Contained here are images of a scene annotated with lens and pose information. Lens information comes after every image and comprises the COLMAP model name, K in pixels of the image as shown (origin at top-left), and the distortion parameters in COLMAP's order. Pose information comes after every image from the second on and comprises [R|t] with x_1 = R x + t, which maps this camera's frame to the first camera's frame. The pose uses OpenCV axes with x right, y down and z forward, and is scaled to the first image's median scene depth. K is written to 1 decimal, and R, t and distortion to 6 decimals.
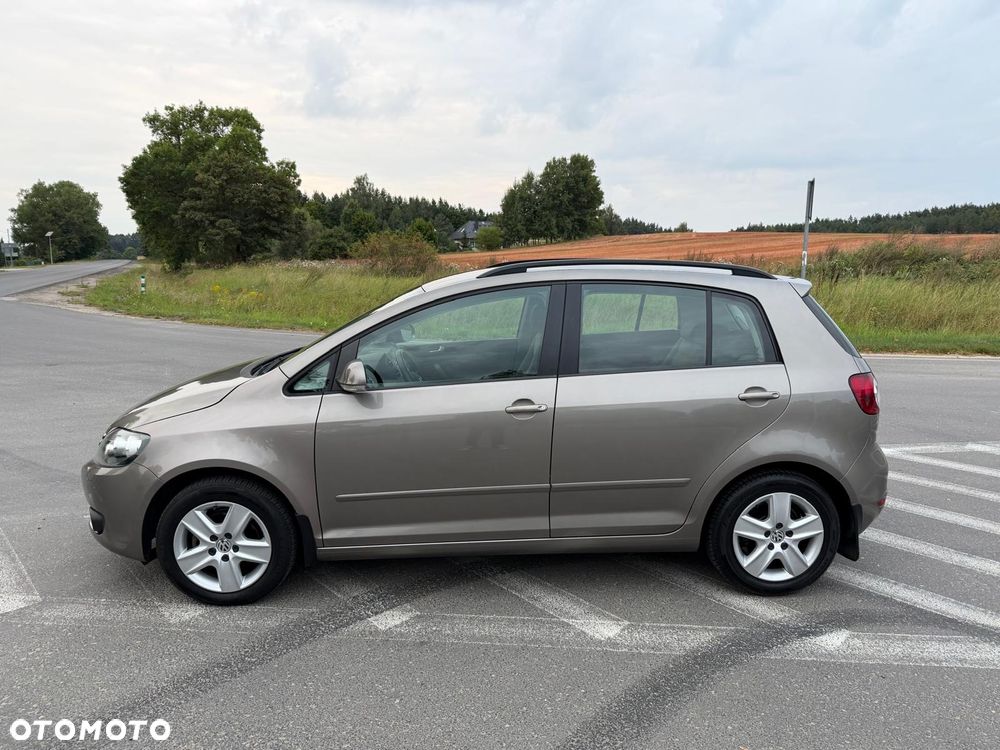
lens RADIAL K [[707.1, 0, 504.1], [0, 707.1, 371.3], [0, 0, 1]] dist [0.031523, -0.049001]
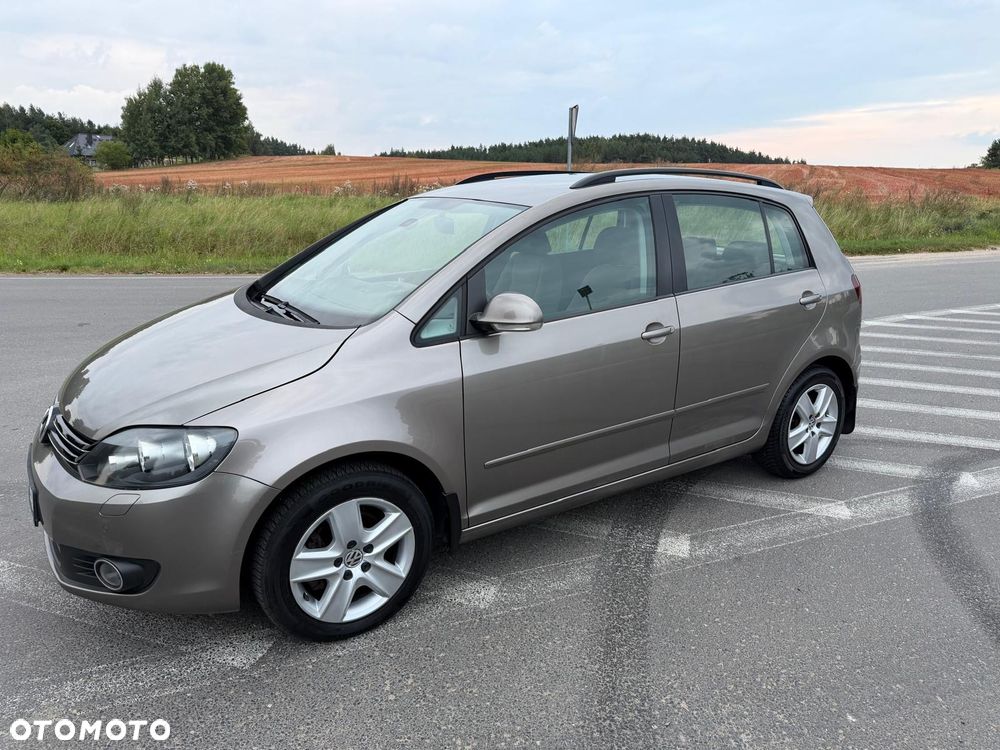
lens RADIAL K [[709.0, 0, 499.1], [0, 709.0, 375.6], [0, 0, 1]] dist [0.039157, -0.051029]
pose [[0.883404, -0.117082, 0.453750, -0.099794], [0.068565, 0.990158, 0.122004, -0.004060], [-0.463569, -0.076667, 0.882738, 0.037233]]
